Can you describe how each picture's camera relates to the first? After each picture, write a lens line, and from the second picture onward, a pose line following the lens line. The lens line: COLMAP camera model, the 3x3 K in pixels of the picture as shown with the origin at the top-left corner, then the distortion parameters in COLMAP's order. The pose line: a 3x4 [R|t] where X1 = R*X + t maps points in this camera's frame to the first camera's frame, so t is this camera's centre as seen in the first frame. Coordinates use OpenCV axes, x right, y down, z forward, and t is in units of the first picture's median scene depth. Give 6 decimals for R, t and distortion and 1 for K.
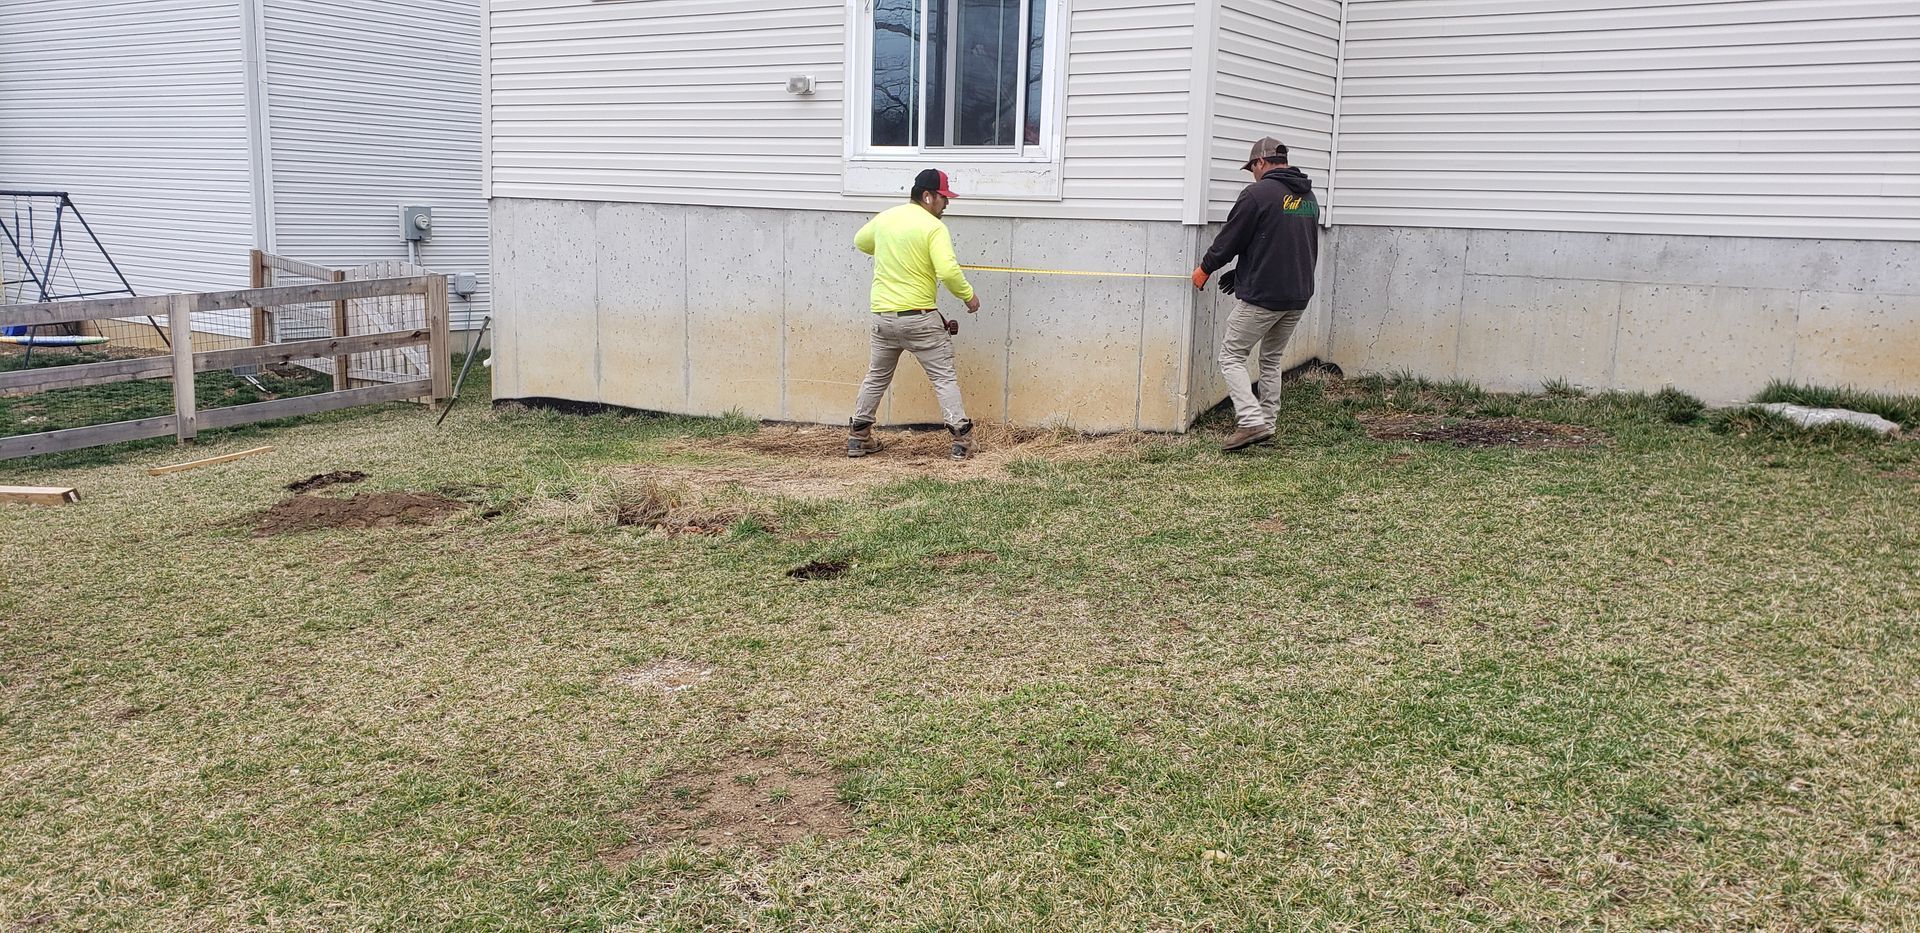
lens RADIAL K [[1504.5, 0, 914.1], [0, 1504.5, 506.0], [0, 0, 1]] dist [0.004718, -0.013056]
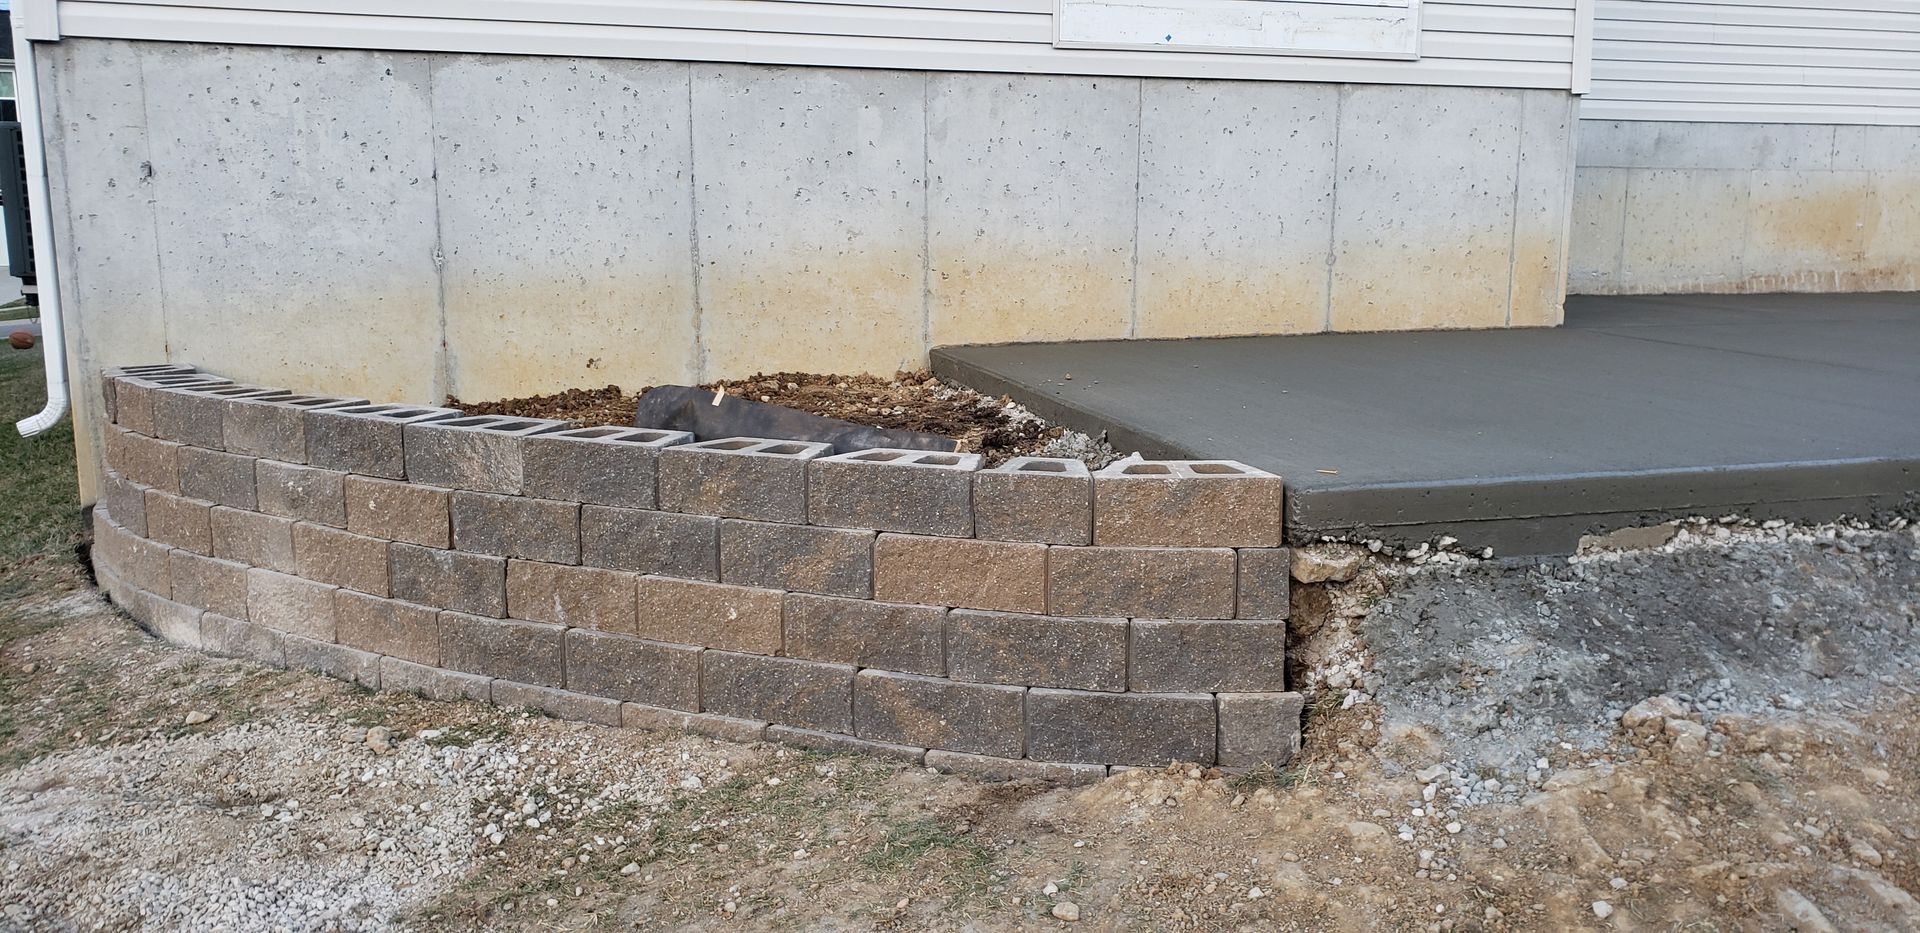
lens RADIAL K [[1504.5, 0, 914.1], [0, 1504.5, 506.0], [0, 0, 1]] dist [0.004718, -0.013056]
pose [[0.611438, -0.174759, 0.771753, -0.643678], [0.169601, 0.981585, 0.087904, -0.092104], [-0.772903, 0.077142, 0.629818, 0.721872]]
